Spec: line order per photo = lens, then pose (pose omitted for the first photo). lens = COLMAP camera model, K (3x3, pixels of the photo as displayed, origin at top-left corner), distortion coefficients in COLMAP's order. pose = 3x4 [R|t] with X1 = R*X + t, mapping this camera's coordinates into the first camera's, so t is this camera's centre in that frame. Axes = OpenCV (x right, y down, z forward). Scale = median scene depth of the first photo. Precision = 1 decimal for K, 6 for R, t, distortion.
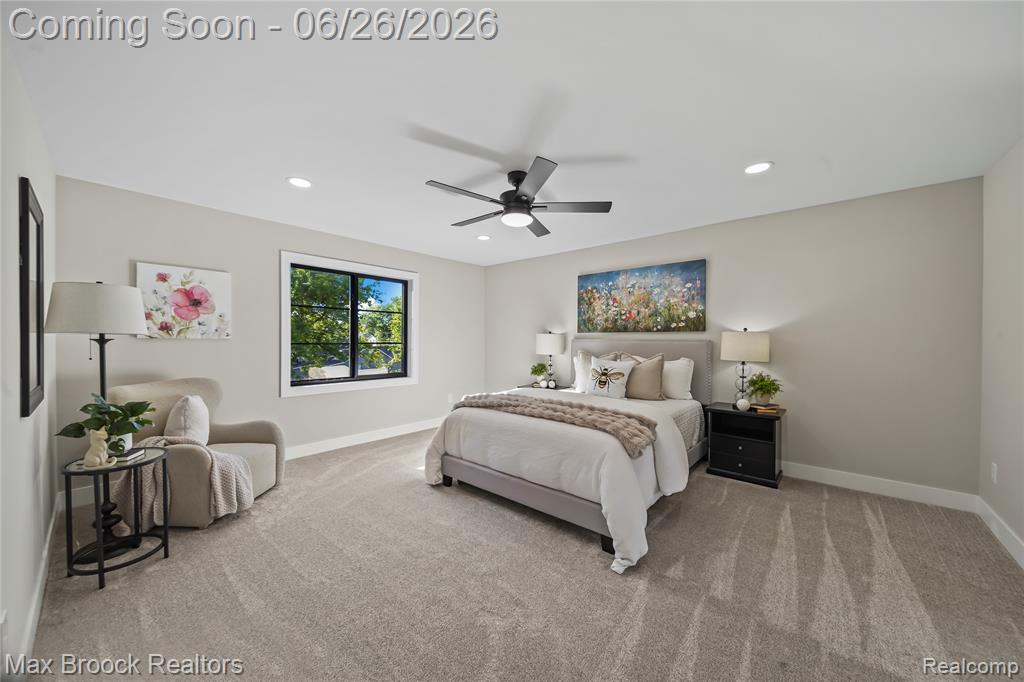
lens RADIAL K [[345.3, 0, 506.2], [0, 345.3, 343.3], [0, 0, 1]] dist [0.001615, 0.000111]
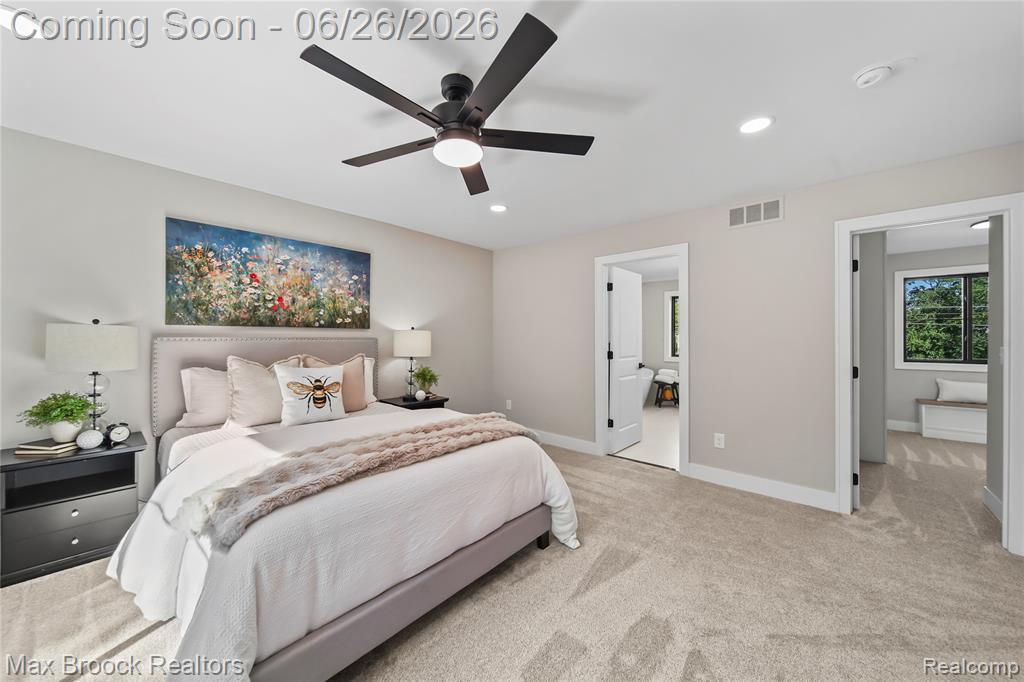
lens RADIAL K [[366.2, 0, 508.2], [0, 366.2, 337.2], [0, 0, 1]] dist [0.000560, -0.000311]
pose [[0.037149, -0.002254, 0.999307, -0.387503], [0.006485, 0.999977, 0.002014, -0.009886], [-0.999289, 0.006406, 0.037163, 0.523398]]
